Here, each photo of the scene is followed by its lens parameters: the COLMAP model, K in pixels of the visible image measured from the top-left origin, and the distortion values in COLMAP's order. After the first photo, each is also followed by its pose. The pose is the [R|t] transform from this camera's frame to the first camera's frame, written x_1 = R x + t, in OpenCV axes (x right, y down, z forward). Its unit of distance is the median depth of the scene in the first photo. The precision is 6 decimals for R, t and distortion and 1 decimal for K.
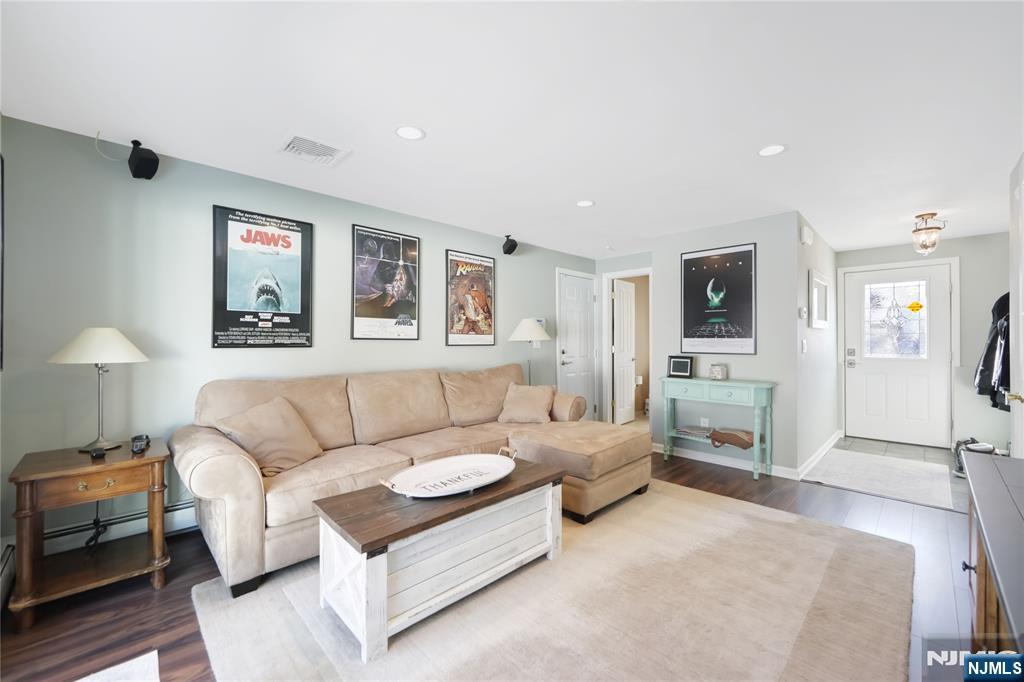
lens RADIAL K [[412.9, 0, 512.4], [0, 412.9, 342.0], [0, 0, 1]] dist [-0.002353, 0.001016]
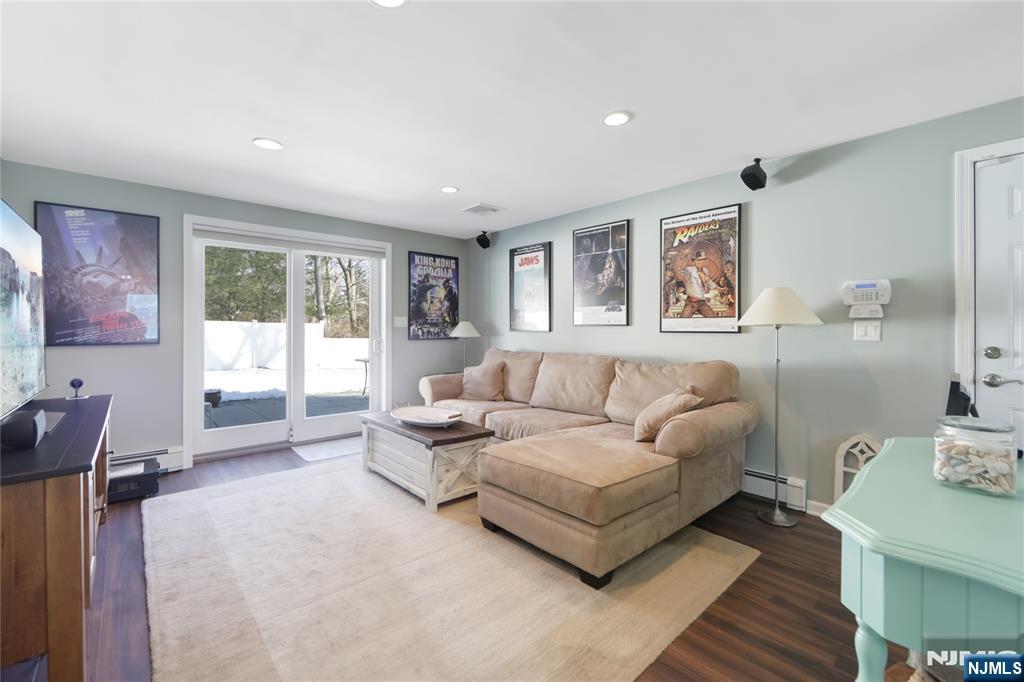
lens RADIAL K [[434.8, 0, 512.0], [0, 434.8, 332.0], [0, 0, 1]] dist [-0.003065, 0.000047]
pose [[-0.051452, 0.010874, -0.998616, 0.750263], [-0.001206, 0.999939, 0.010951, -0.001173], [0.998675, 0.001768, -0.051436, 0.735540]]
